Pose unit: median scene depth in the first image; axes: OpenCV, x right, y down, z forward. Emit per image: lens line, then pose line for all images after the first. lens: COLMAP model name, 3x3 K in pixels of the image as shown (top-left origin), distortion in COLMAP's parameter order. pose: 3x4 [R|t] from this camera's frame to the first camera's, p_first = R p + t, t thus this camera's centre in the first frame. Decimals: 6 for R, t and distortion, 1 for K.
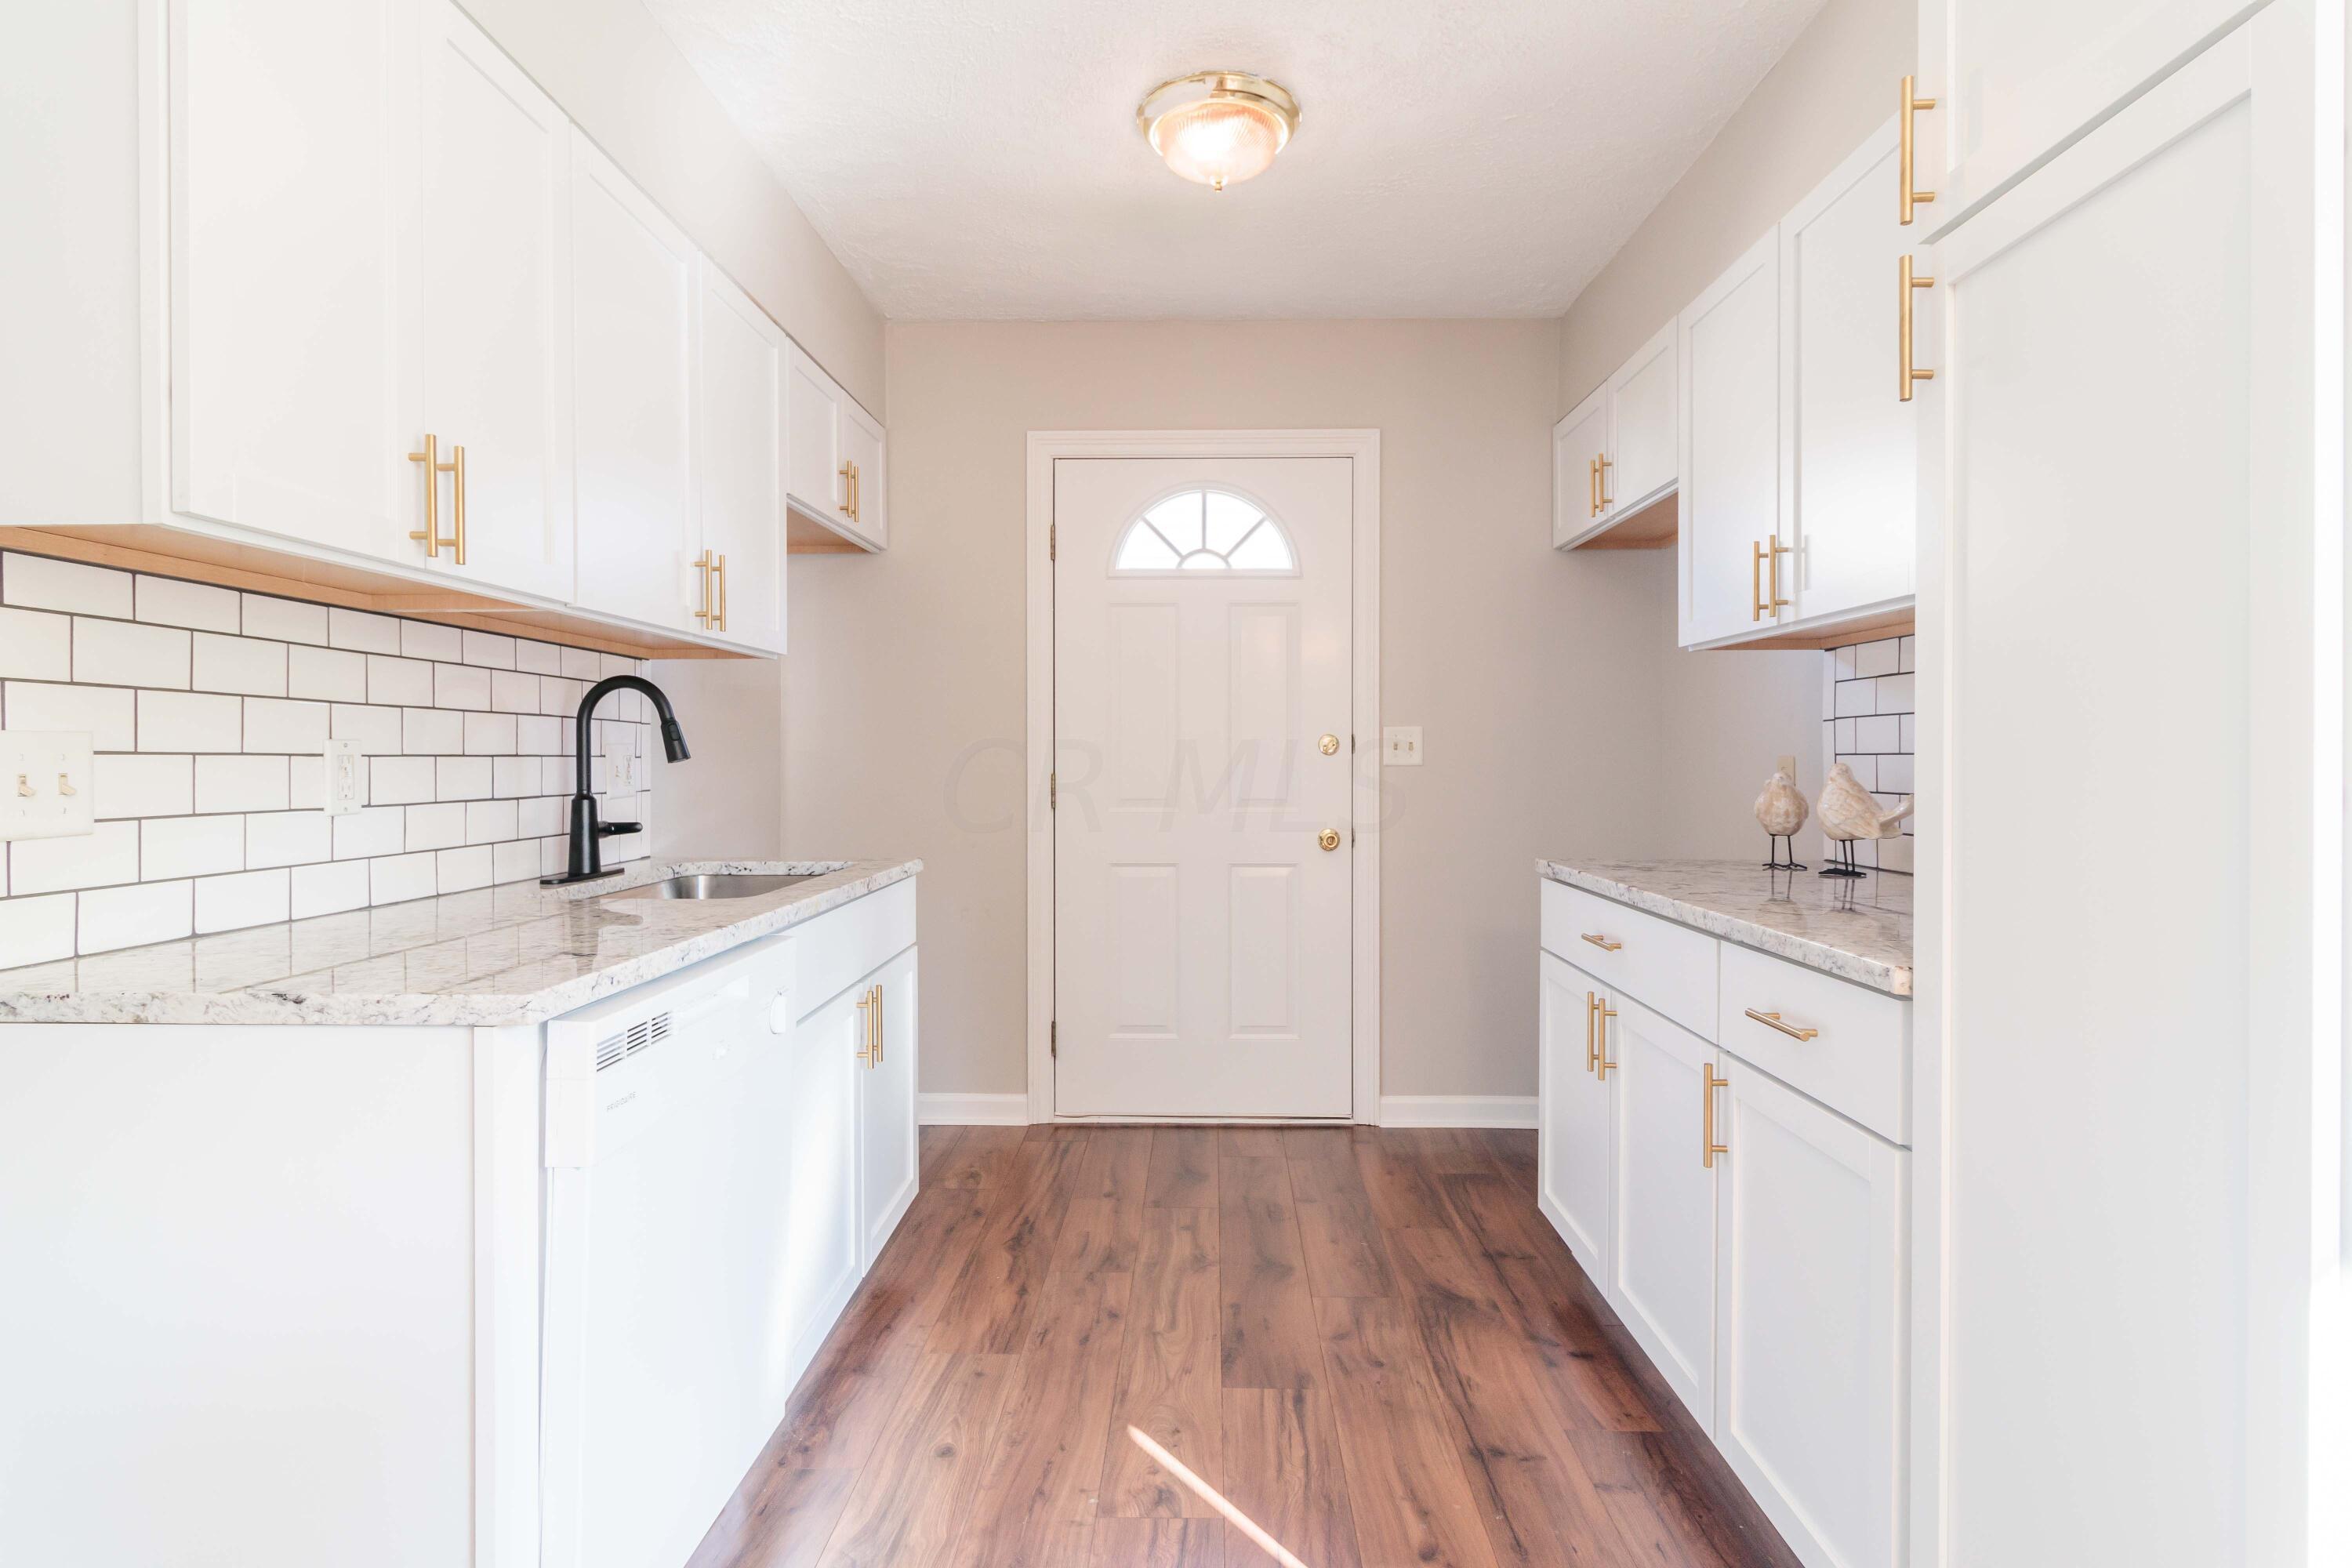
lens RADIAL K [[1185.1, 0, 1170.9], [0, 1185.1, 770.0], [0, 0, 1]] dist [0.010587, 0.000229]
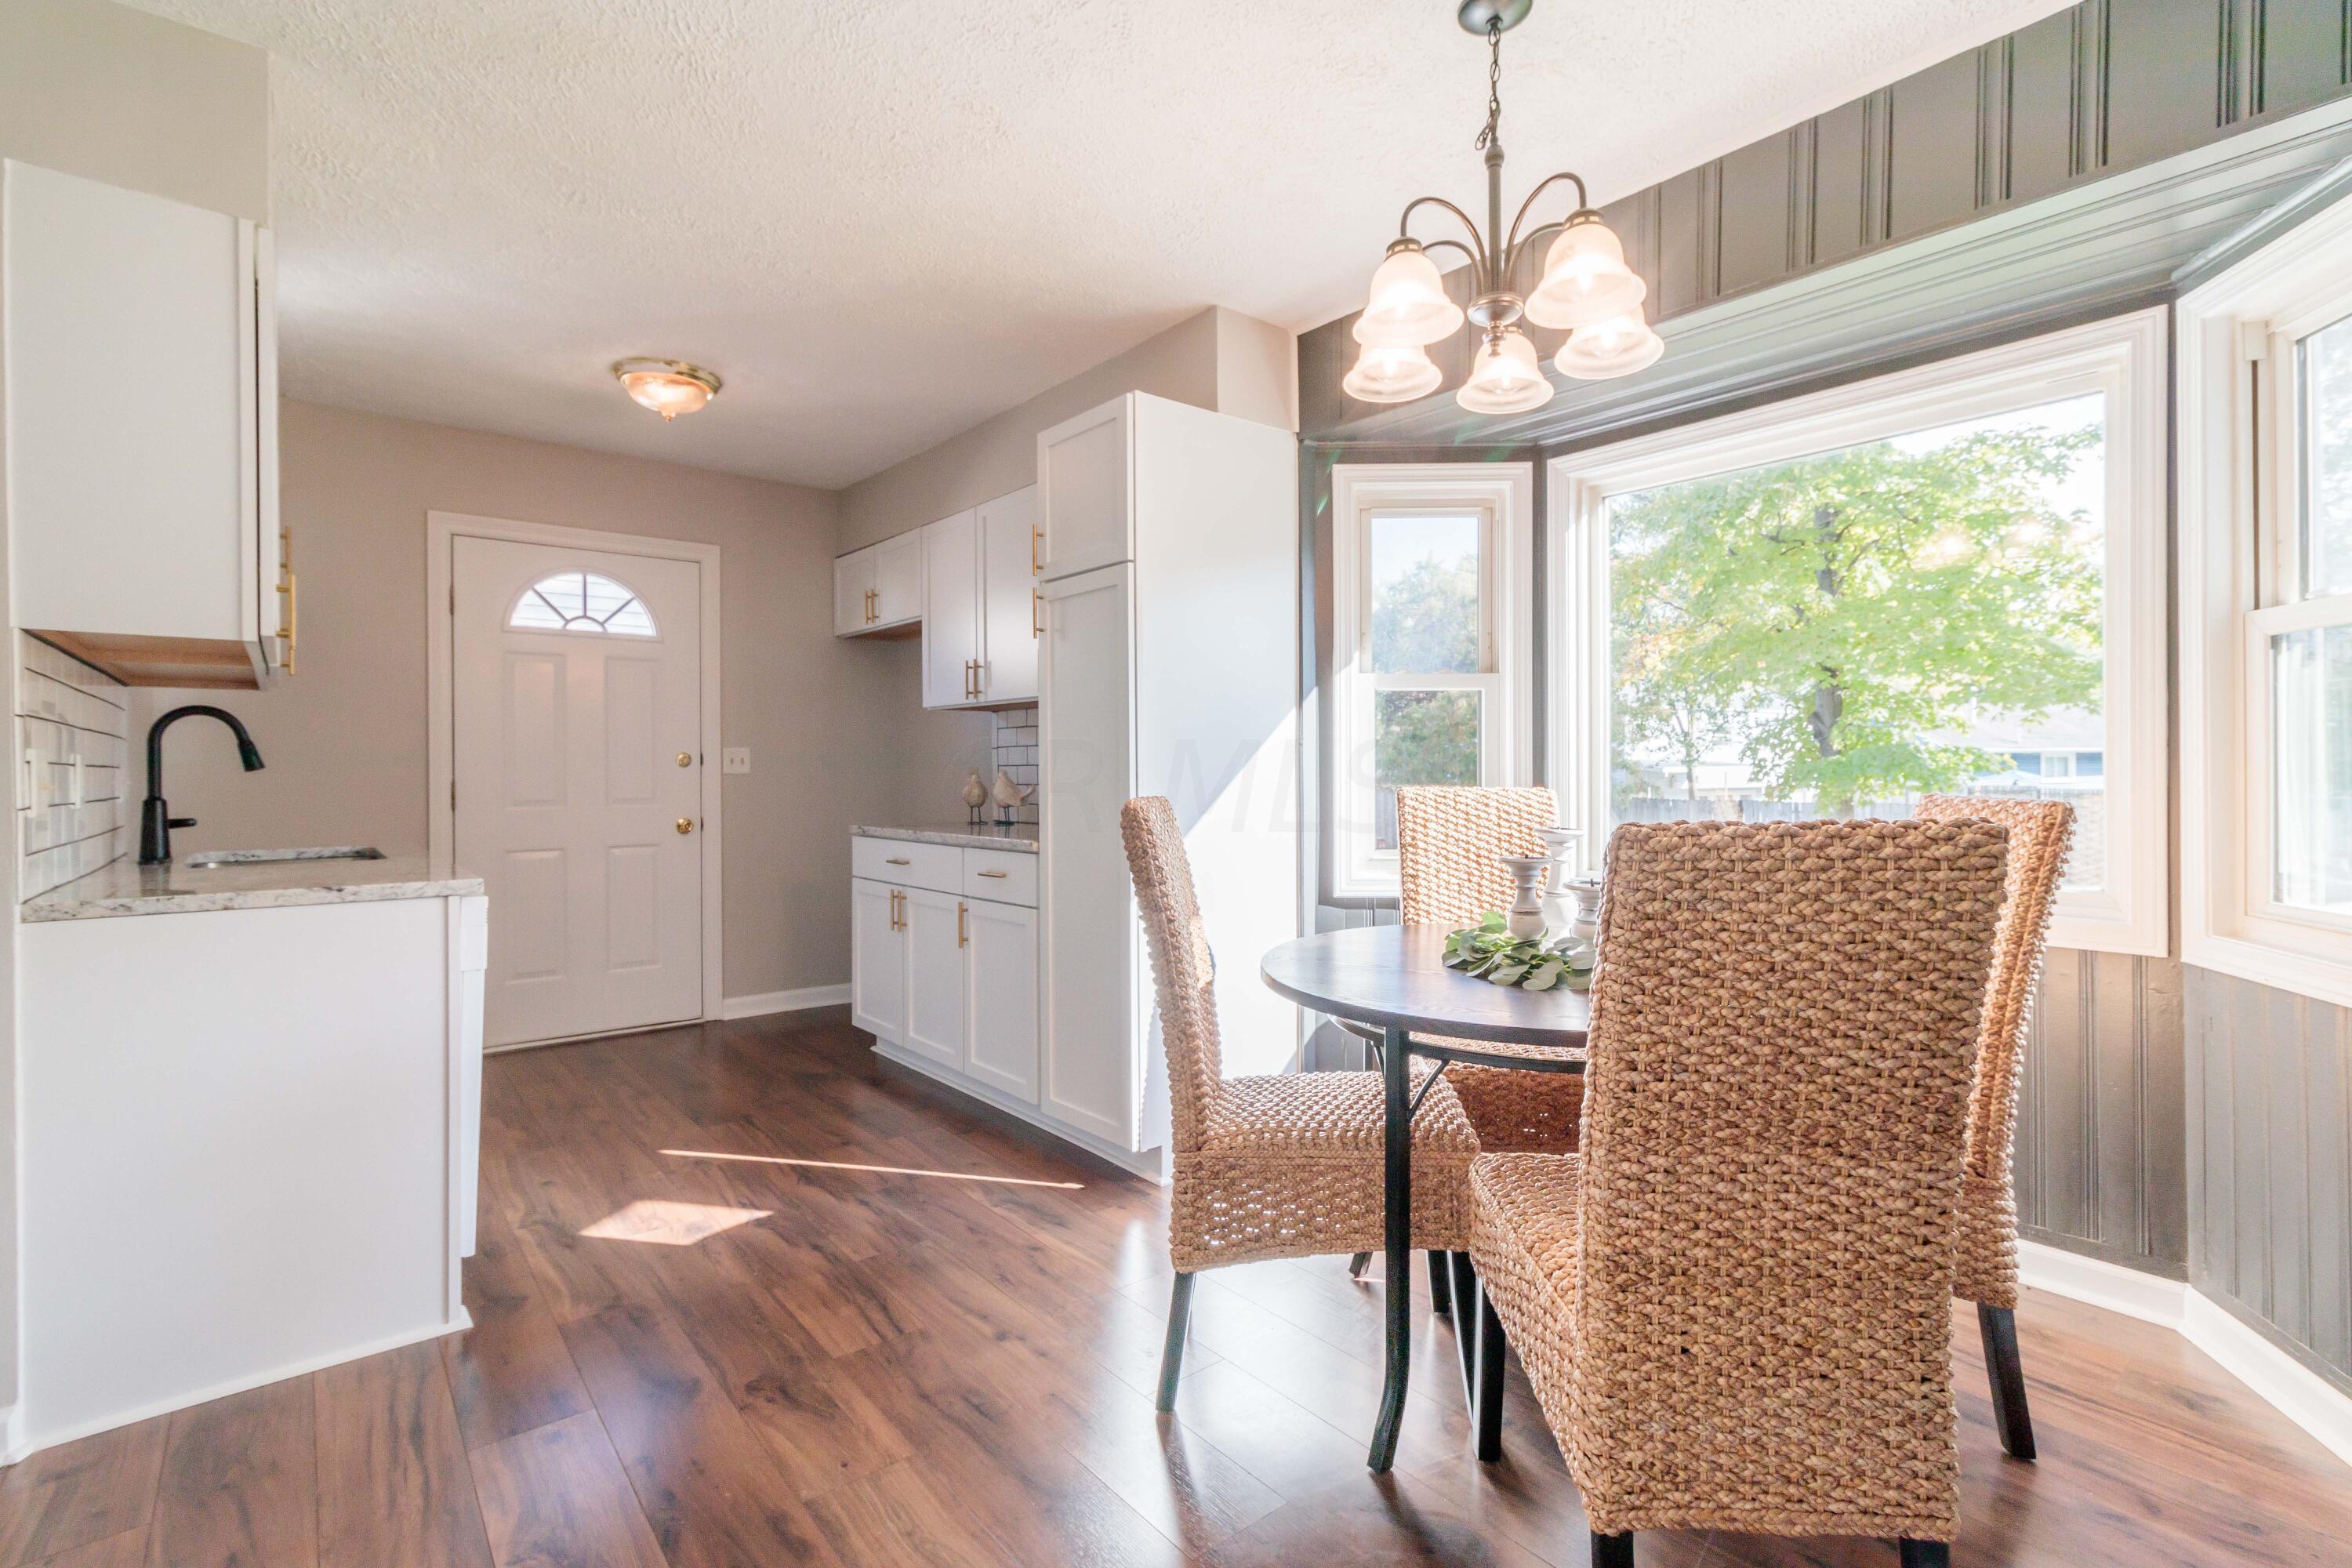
lens RADIAL K [[1097.5, 0, 1188.1], [0, 1097.5, 771.4], [0, 0, 1]] dist [0.006515, 0.000716]
pose [[0.757109, -0.004190, 0.653275, -0.386412], [0.011467, 0.999911, -0.006877, 0.012358], [-0.653188, 0.012698, 0.757090, -0.573344]]
